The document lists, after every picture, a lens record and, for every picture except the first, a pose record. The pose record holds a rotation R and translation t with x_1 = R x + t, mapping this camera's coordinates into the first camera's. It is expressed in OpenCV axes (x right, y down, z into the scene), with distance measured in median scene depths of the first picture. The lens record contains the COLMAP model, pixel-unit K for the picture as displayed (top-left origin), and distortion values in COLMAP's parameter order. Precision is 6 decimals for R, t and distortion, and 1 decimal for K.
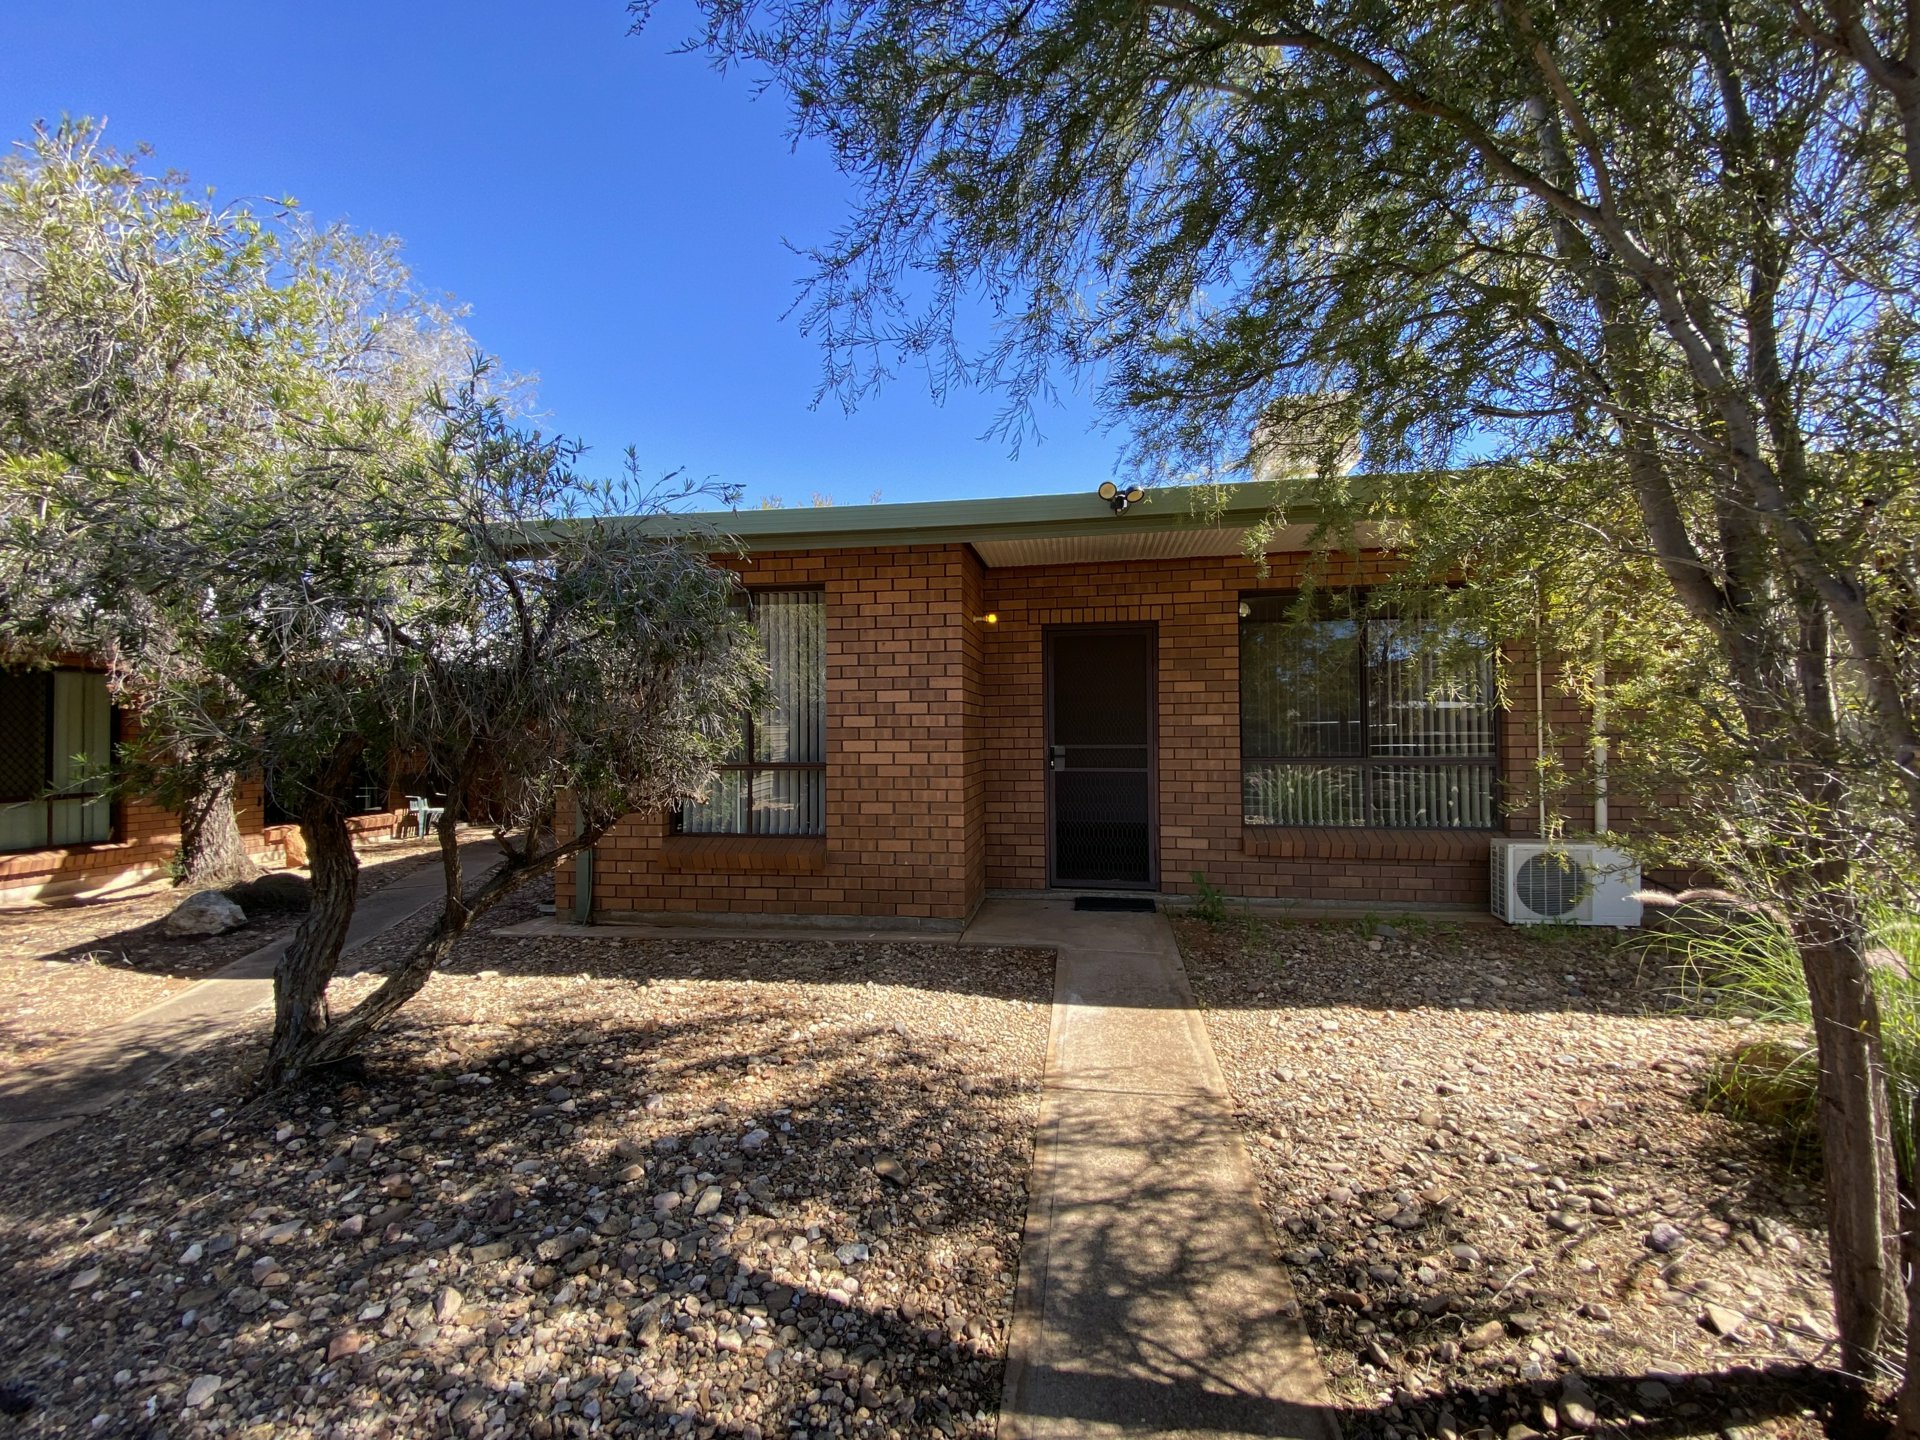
lens RADIAL K [[771.7, 0, 961.2], [0, 771.7, 718.2], [0, 0, 1]] dist [0.010154, -0.015417]
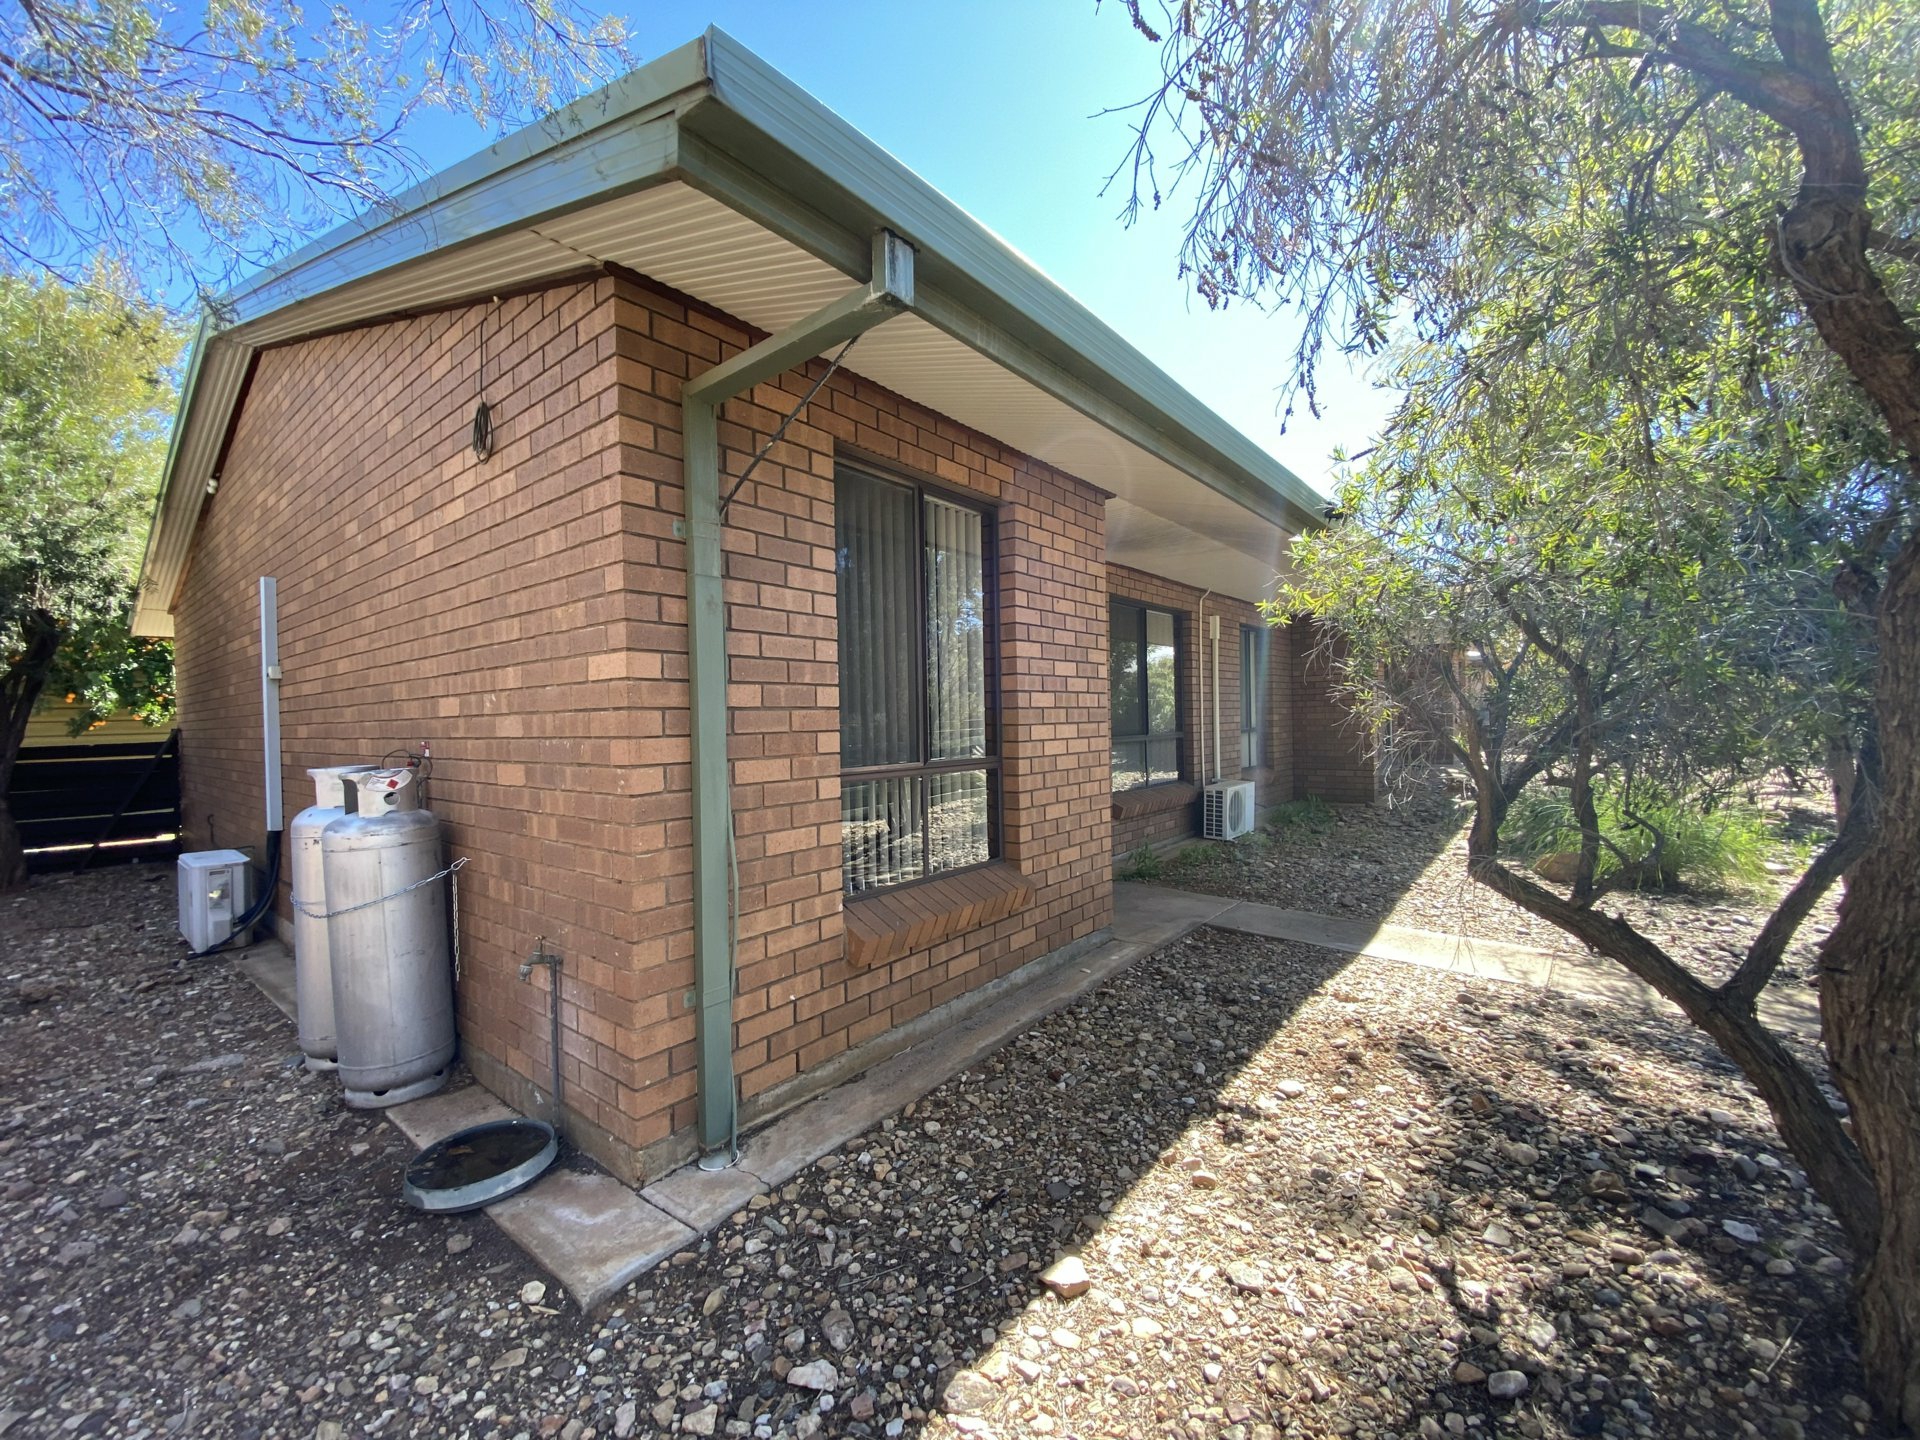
lens RADIAL K [[771.7, 0, 961.2], [0, 771.7, 718.2], [0, 0, 1]] dist [0.010154, -0.015417]
pose [[0.501714, -0.005211, 0.865018, -1.030693], [0.000538, 0.999984, 0.005712, 0.022544], [-0.865033, -0.002400, 0.501709, 0.853525]]
